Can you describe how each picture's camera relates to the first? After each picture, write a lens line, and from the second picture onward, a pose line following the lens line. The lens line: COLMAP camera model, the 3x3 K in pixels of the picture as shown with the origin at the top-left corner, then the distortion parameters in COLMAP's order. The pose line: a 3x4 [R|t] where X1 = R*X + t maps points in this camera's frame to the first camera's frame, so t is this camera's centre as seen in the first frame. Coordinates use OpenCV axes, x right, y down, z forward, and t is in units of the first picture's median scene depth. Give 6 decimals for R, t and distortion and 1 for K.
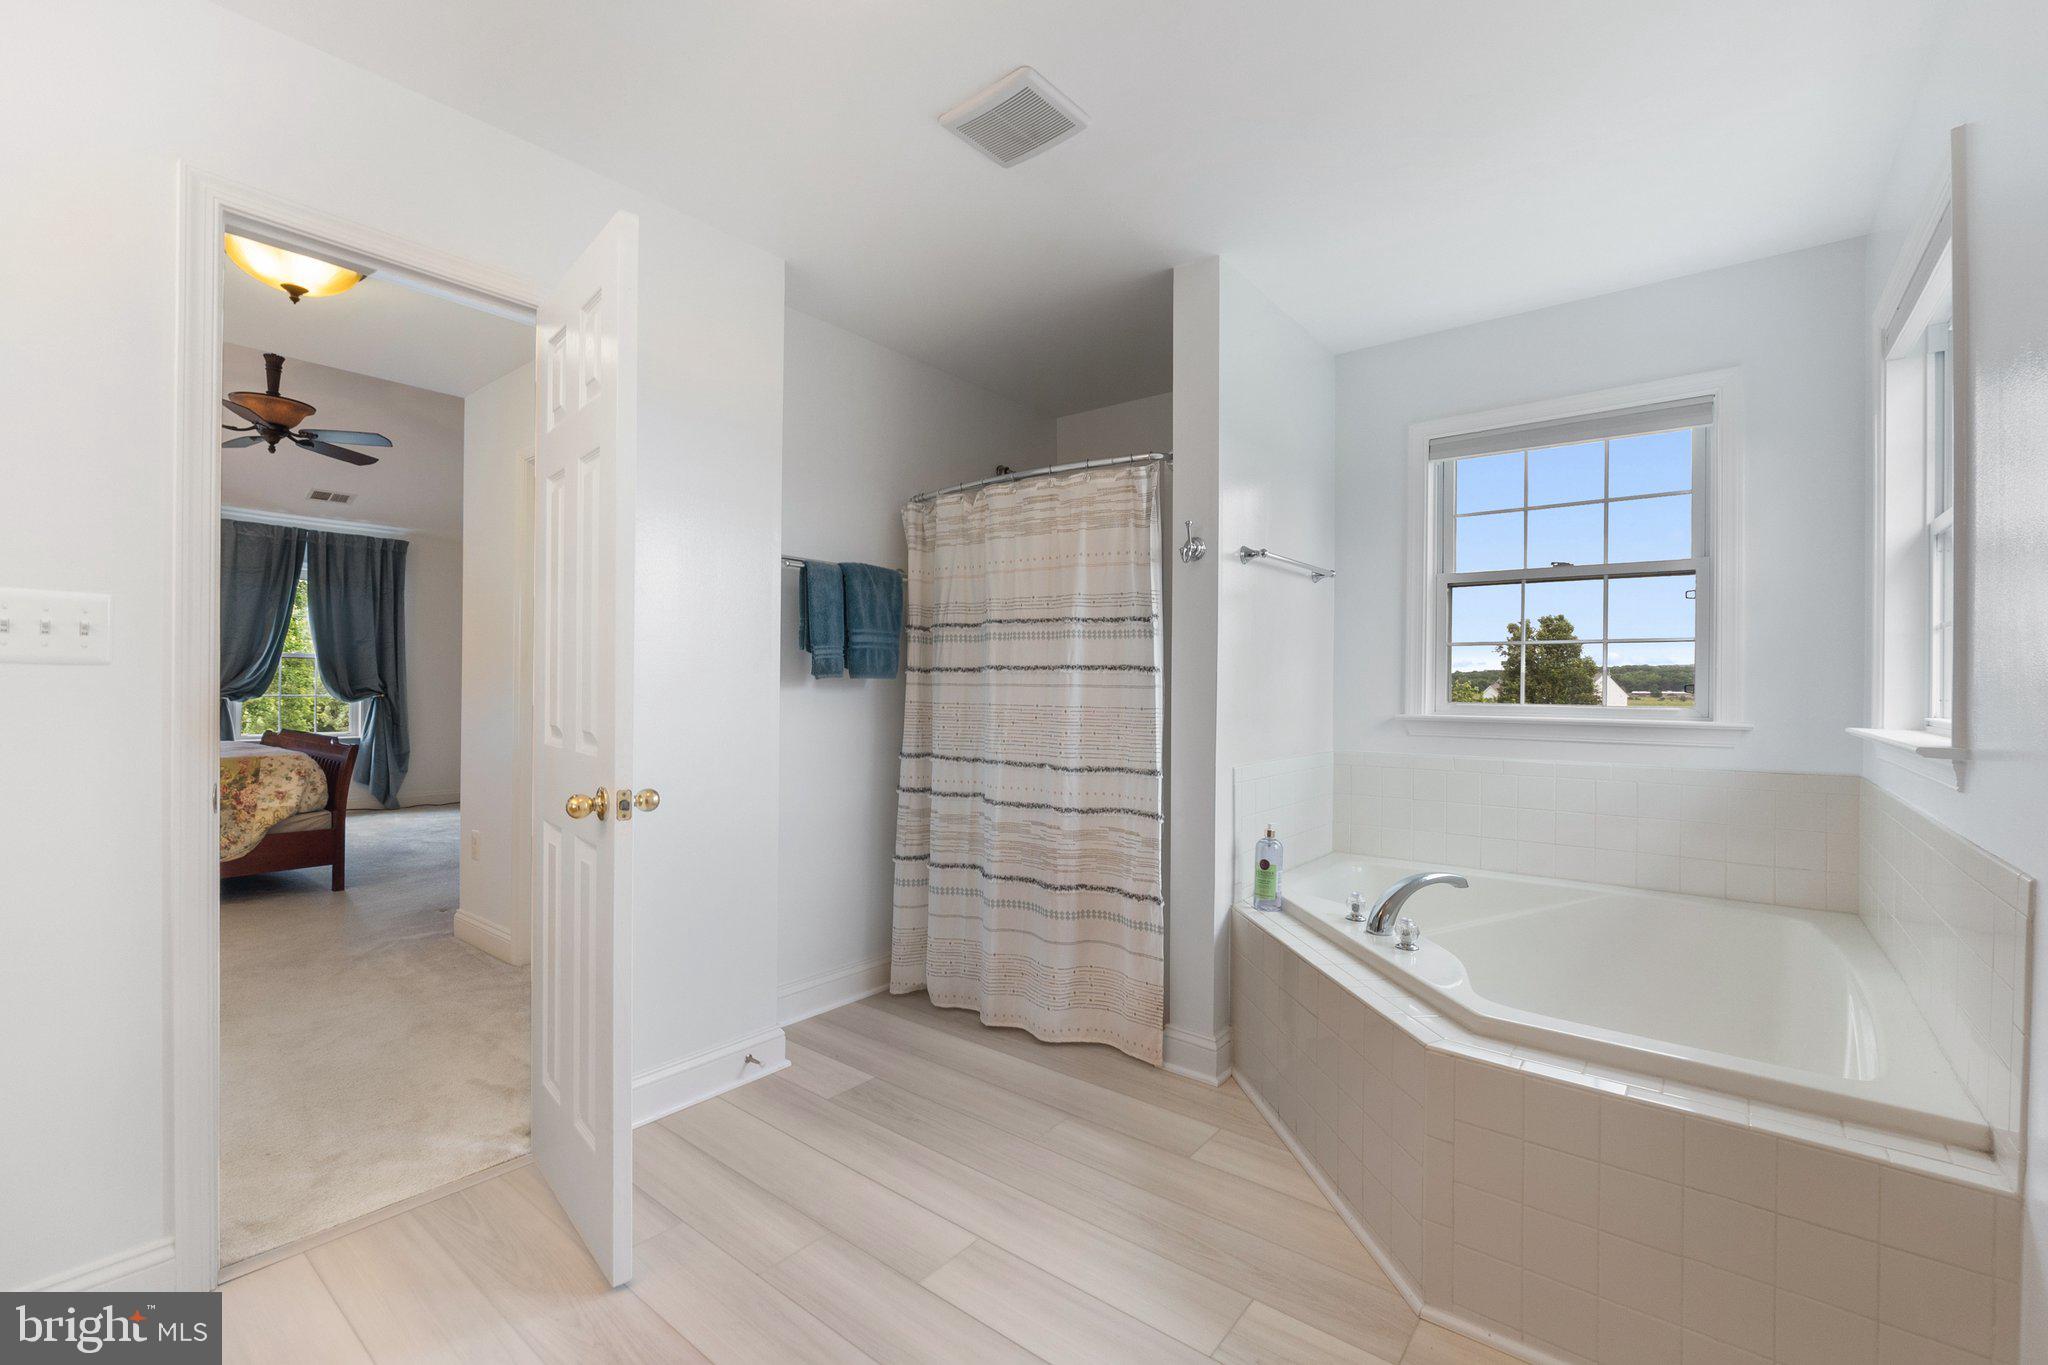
lens RADIAL K [[887.2, 0, 1020.9], [0, 887.2, 681.0], [0, 0, 1]] dist [-0.001714, -0.000138]
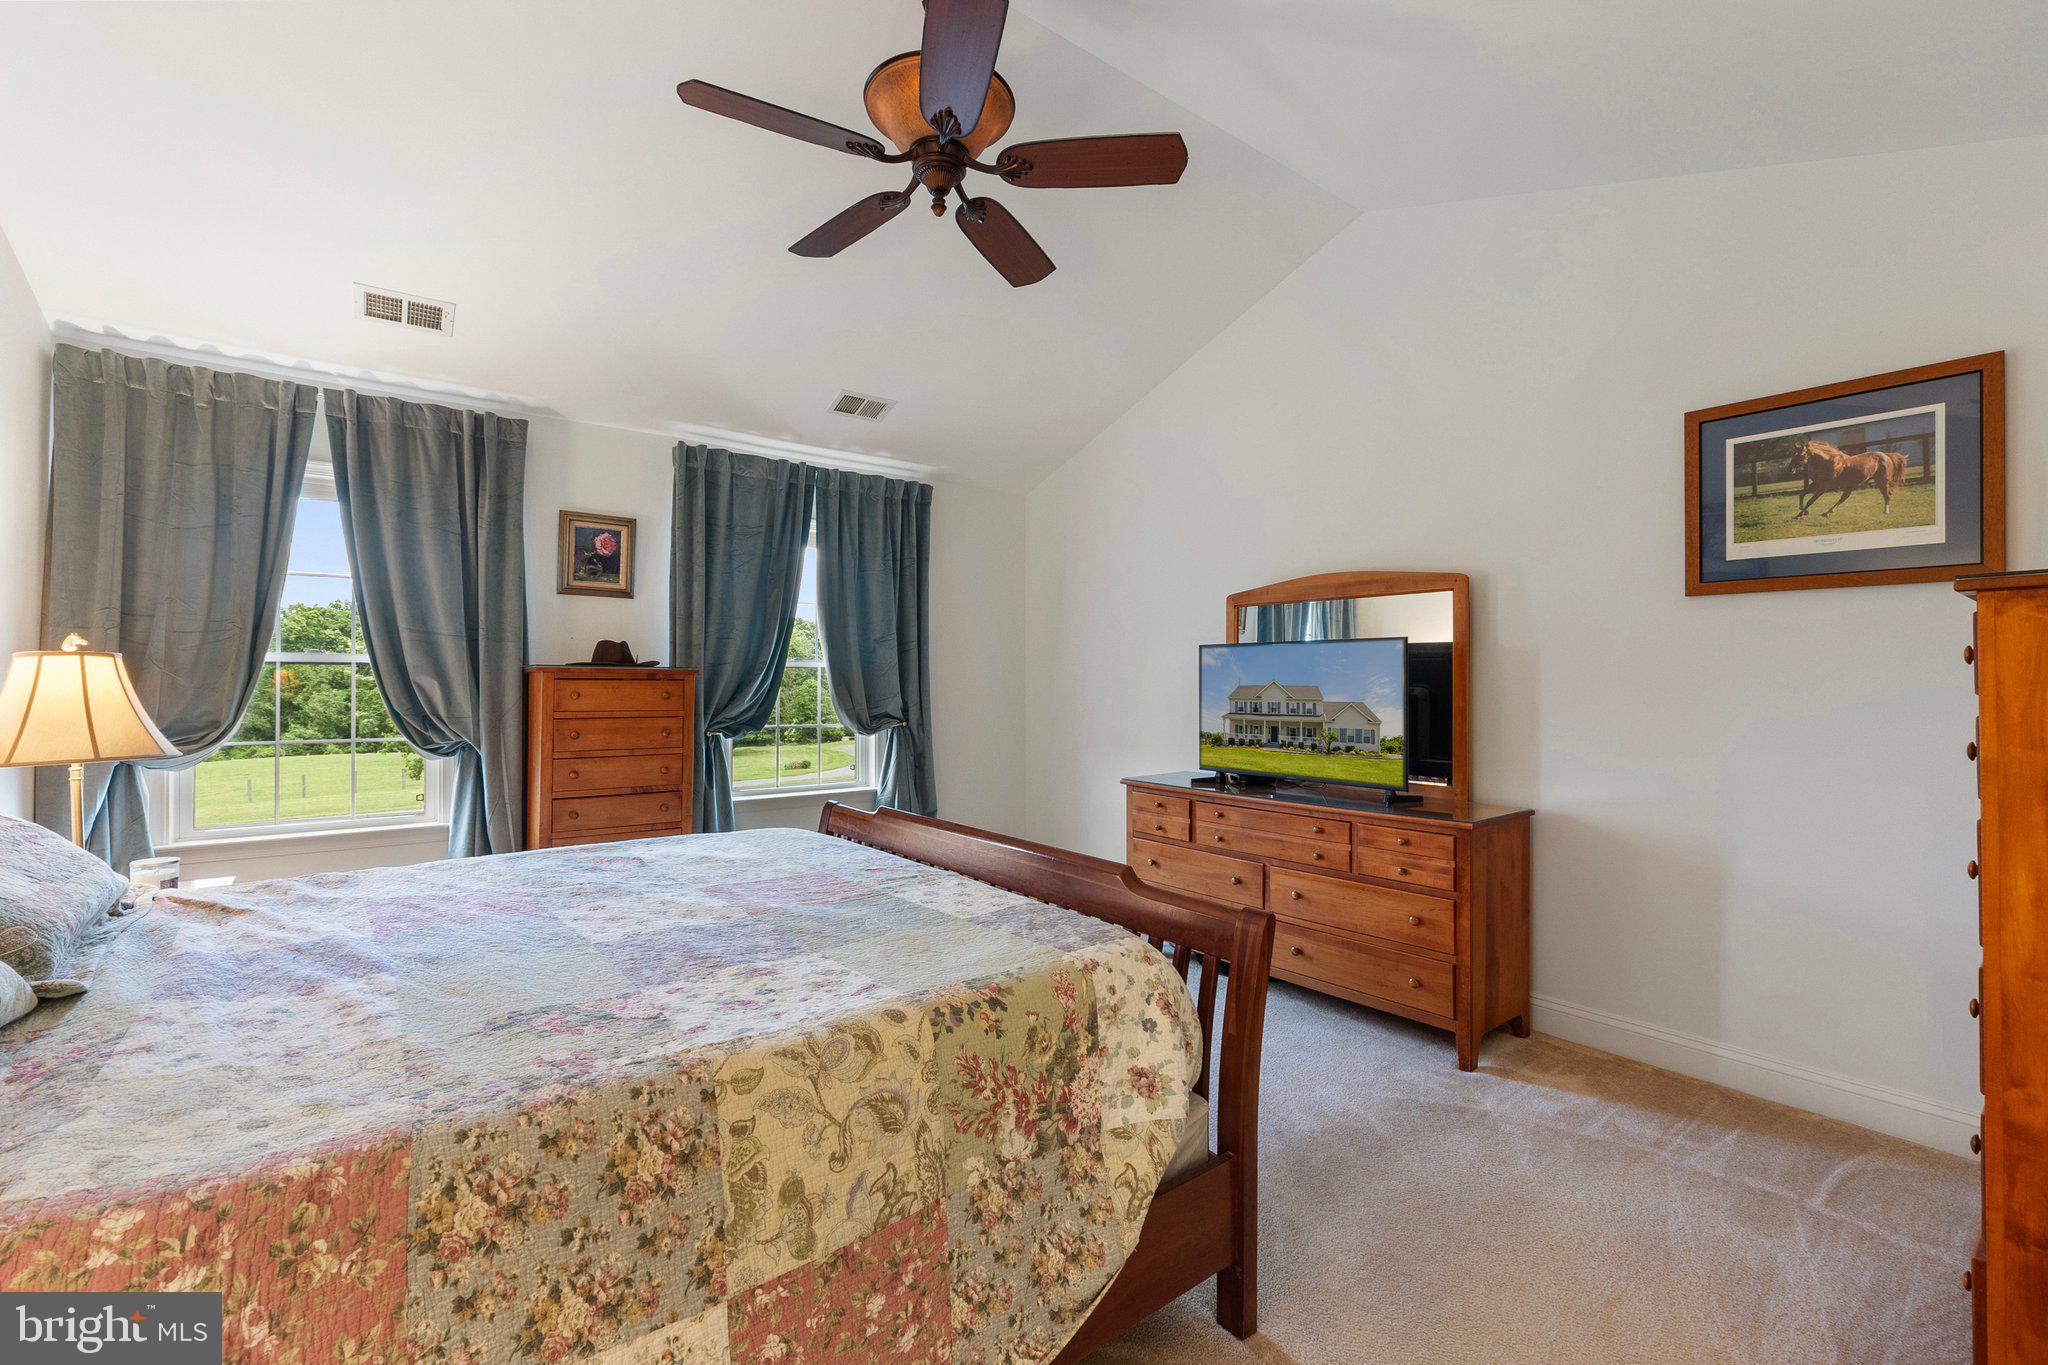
lens RADIAL K [[887.2, 0, 1027.2], [0, 887.2, 679.5], [0, 0, 1]] dist [-0.001714, -0.000138]
pose [[0.968417, -0.012869, -0.249004, -0.499960], [0.013113, 0.999914, -0.000678, -0.015557], [0.248991, -0.002609, 0.968502, 0.417788]]
